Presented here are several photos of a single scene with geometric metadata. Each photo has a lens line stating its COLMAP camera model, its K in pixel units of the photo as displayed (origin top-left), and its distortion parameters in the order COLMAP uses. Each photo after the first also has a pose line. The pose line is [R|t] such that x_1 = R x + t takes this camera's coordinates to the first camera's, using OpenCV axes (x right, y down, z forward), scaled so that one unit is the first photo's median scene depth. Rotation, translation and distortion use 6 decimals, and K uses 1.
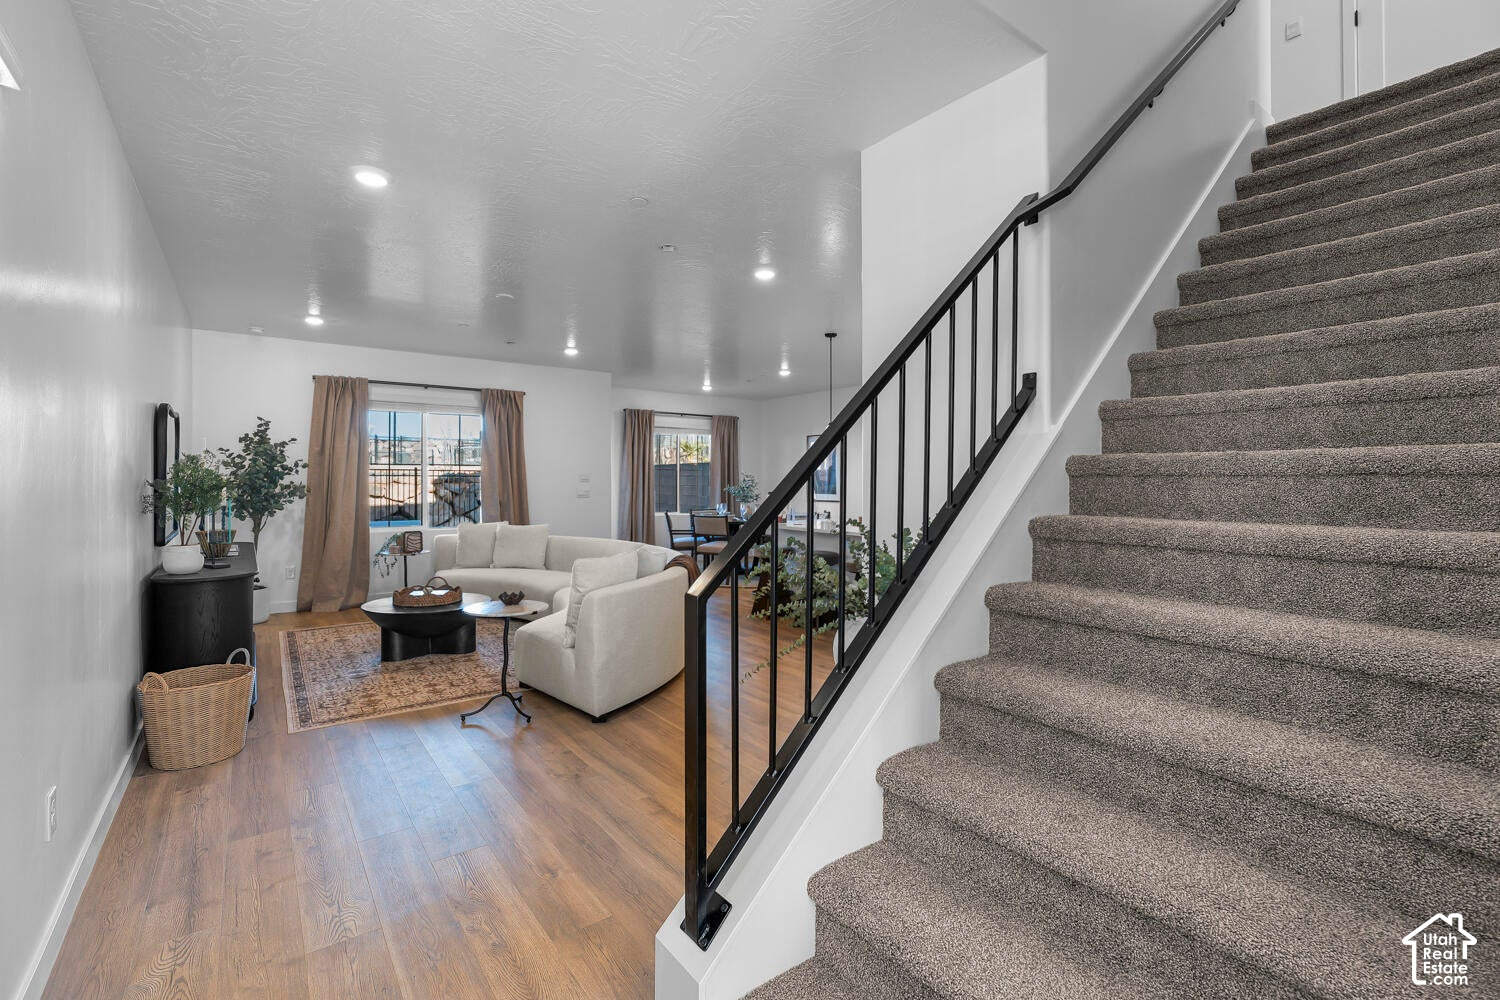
lens RADIAL K [[673.6, 0, 745.4], [0, 673.6, 477.6], [0, 0, 1]] dist [-0.004419, -0.001052]
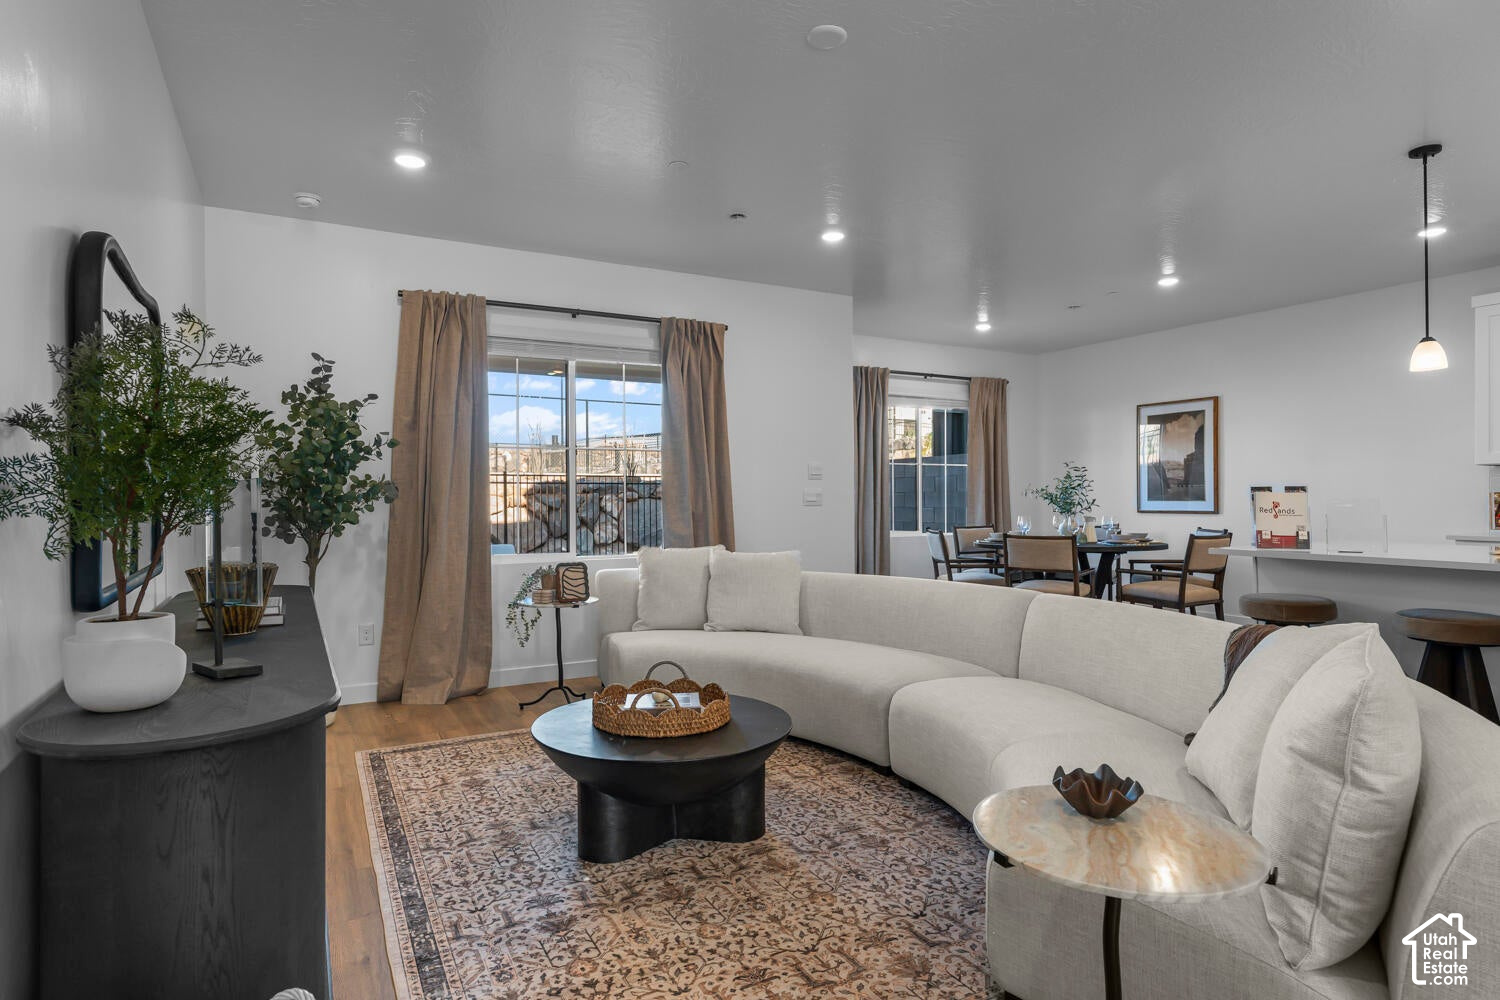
lens RADIAL K [[845.4, 0, 748.8], [0, 845.4, 498.3], [0, 0, 1]] dist [-0.009706, 0.001050]
pose [[0.989806, -0.007031, -0.142251, -0.254686], [0.008155, 0.999940, 0.007321, 0.023003], [0.142191, -0.008406, 0.989804, 0.339571]]
